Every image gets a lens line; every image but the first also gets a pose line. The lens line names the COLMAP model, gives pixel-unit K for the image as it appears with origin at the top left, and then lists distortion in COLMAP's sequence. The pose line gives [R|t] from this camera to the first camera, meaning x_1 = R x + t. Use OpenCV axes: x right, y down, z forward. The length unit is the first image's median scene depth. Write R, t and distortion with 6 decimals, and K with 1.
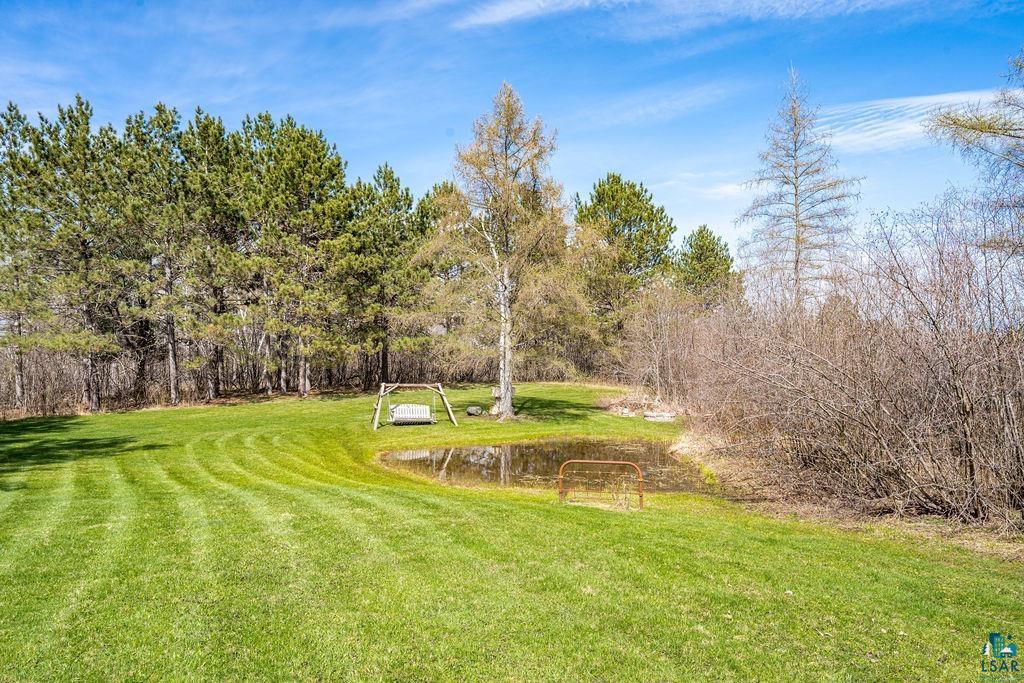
lens RADIAL K [[666.4, 0, 497.1], [0, 666.4, 319.3], [0, 0, 1]] dist [0.006067, -0.004801]
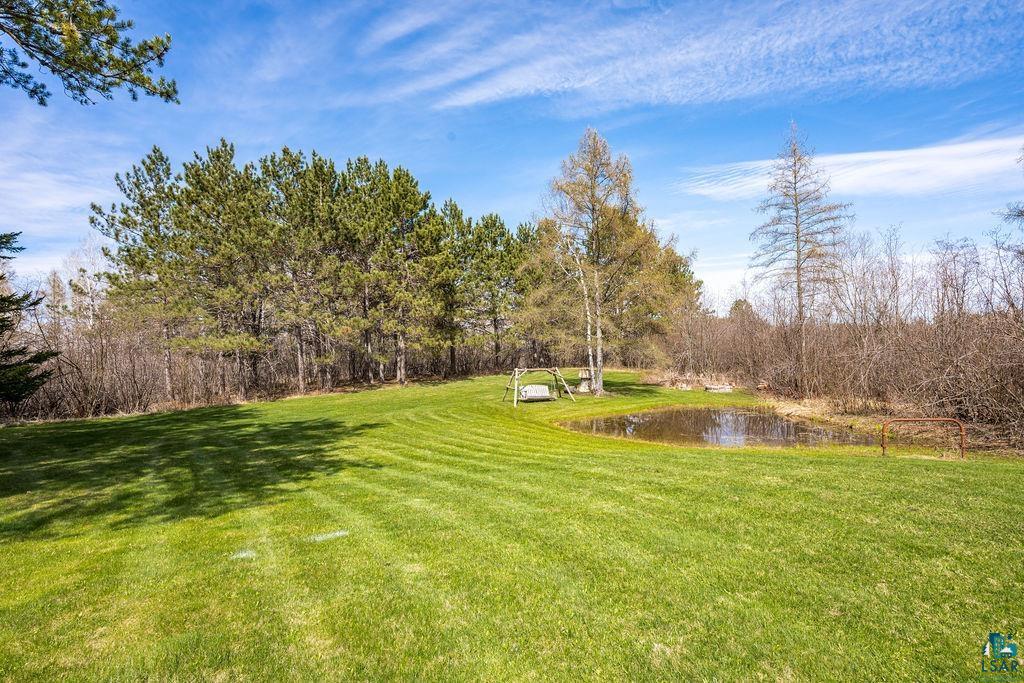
lens RADIAL K [[493.9, 0, 495.5], [0, 493.9, 322.7], [0, 0, 1]] dist [0.001773, -0.000644]
pose [[0.996902, -0.021851, 0.075557, -0.185557], [0.022471, 0.999720, -0.007375, 0.012274], [-0.075374, 0.009050, 0.997114, 0.067655]]
